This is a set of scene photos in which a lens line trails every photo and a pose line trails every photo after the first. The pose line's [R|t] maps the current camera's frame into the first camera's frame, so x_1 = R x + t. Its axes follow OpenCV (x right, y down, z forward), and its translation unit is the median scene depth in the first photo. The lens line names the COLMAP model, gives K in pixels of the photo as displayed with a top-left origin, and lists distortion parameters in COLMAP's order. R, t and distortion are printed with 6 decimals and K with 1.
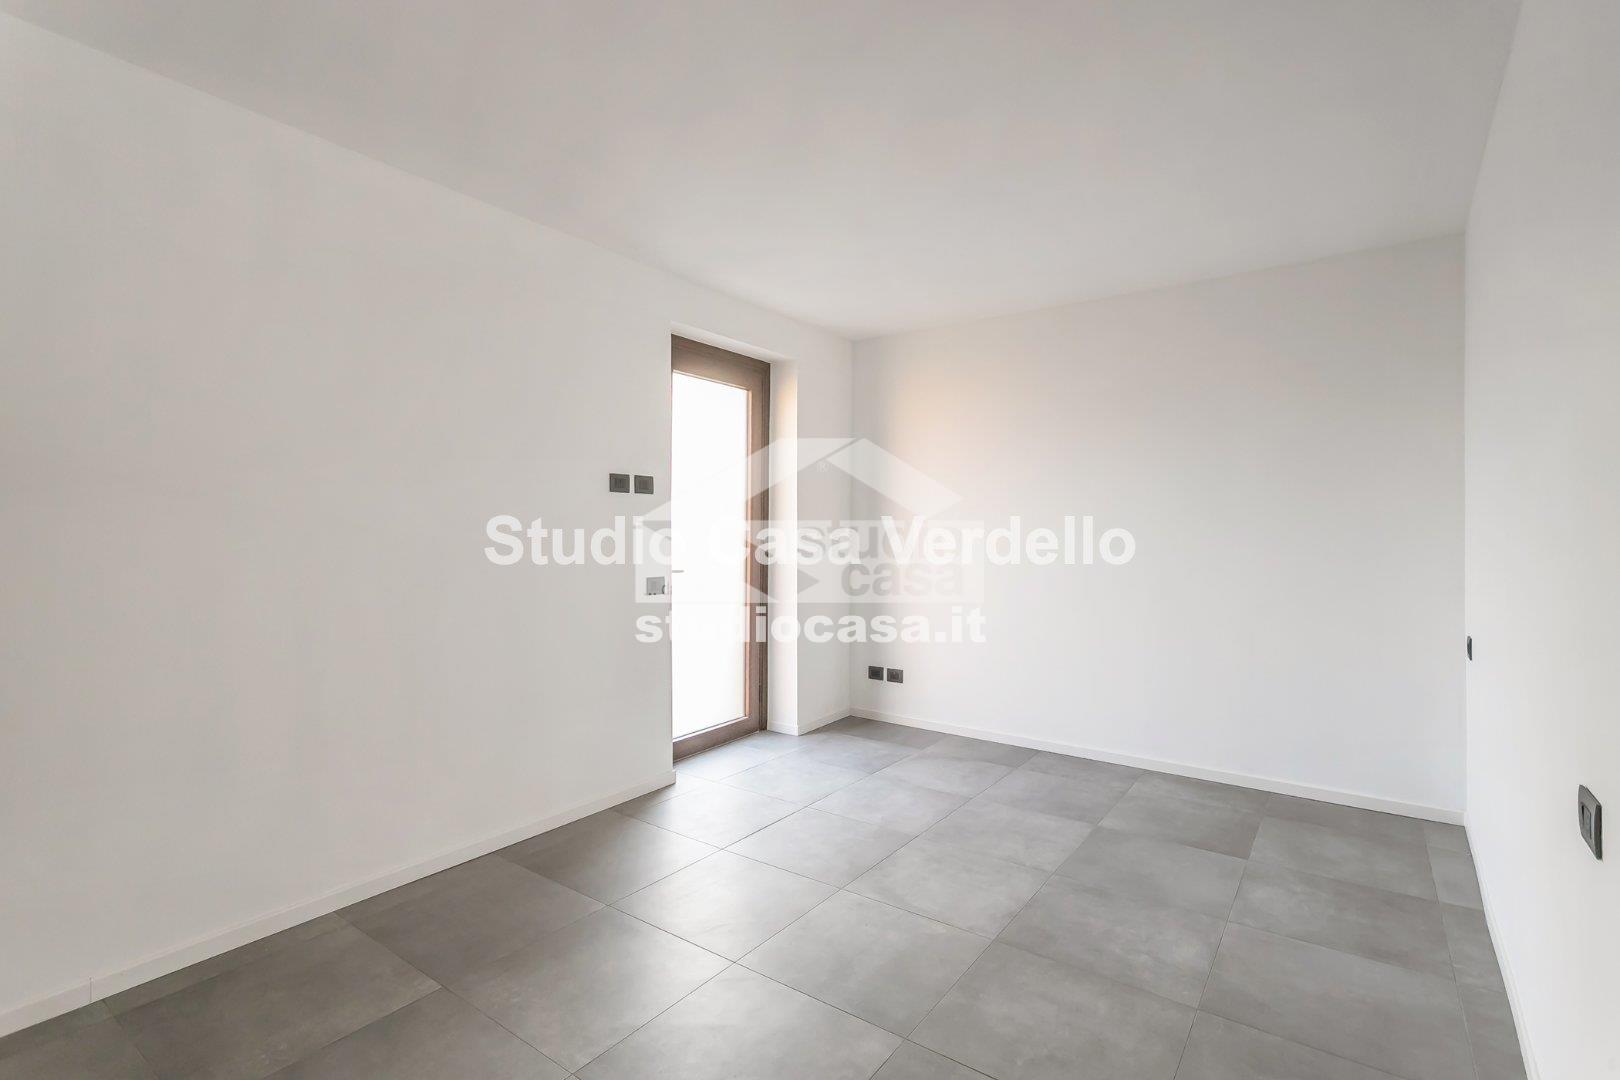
lens RADIAL K [[777.2, 0, 797.3], [0, 777.2, 540.1], [0, 0, 1]] dist [0.001761, 0.000839]
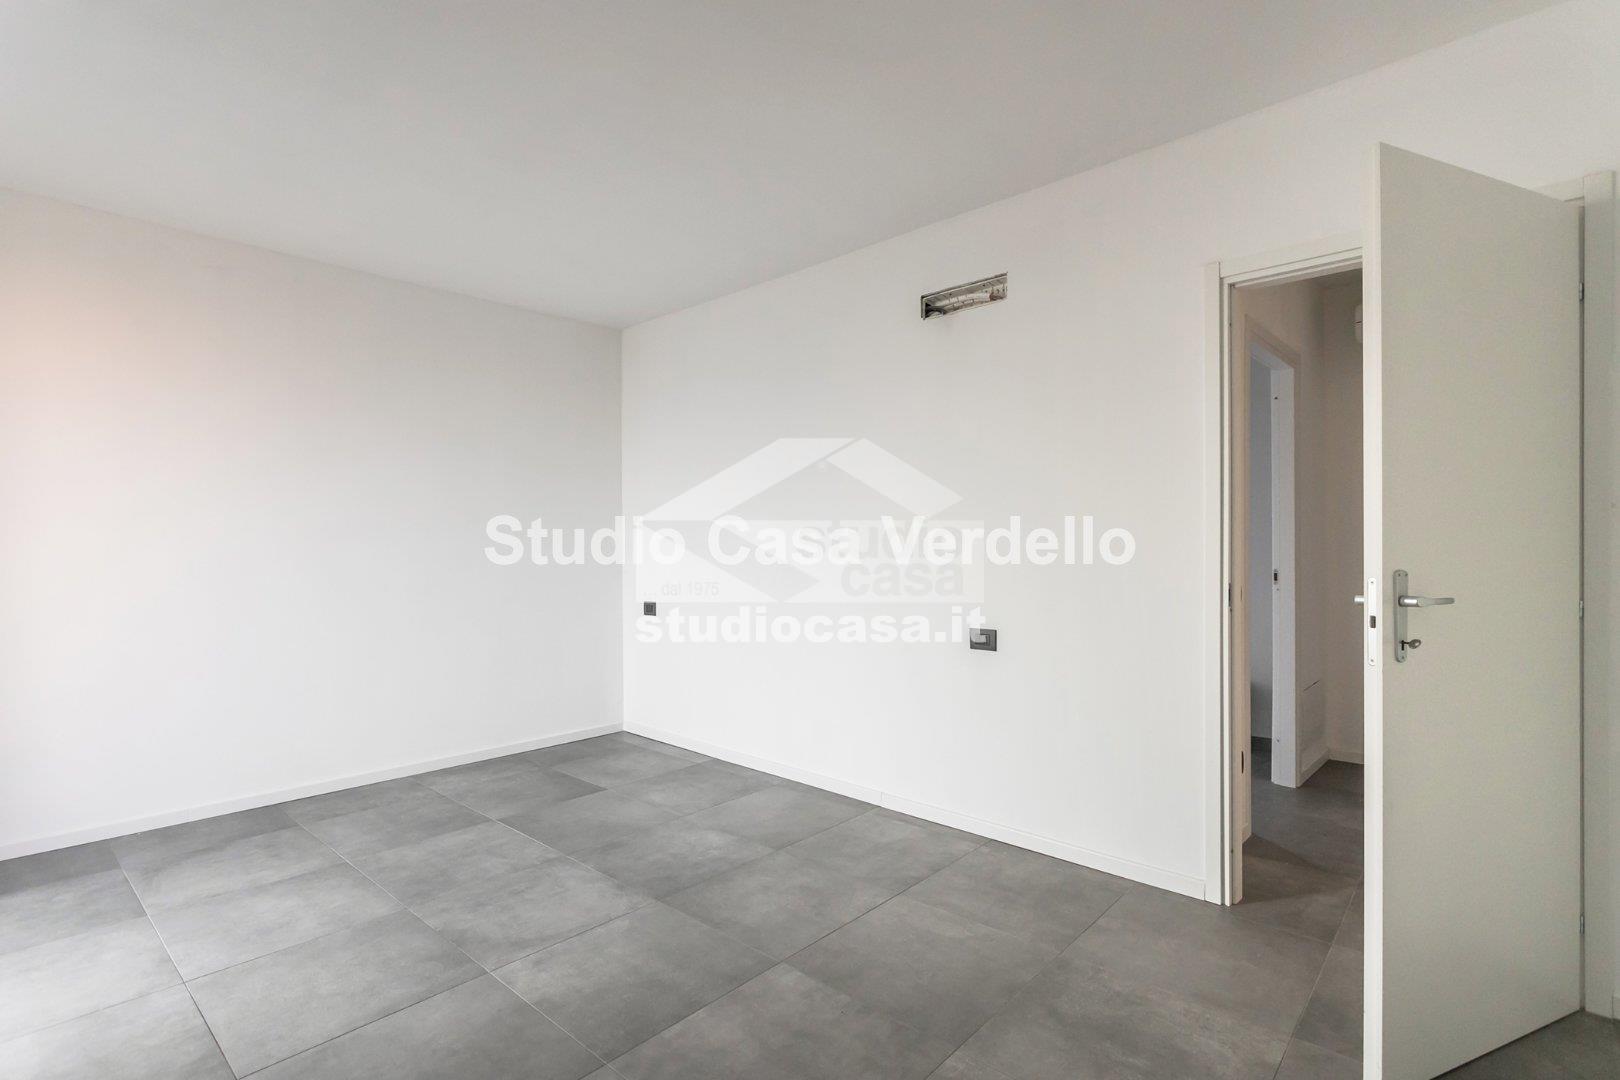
lens RADIAL K [[777.2, 0, 797.3], [0, 777.2, 540.1], [0, 0, 1]] dist [0.001761, 0.000839]
pose [[0.101070, -0.003632, 0.994873, -0.633087], [0.014527, 0.999892, 0.002175, -0.002811], [-0.994773, 0.014232, 0.101112, 0.513839]]
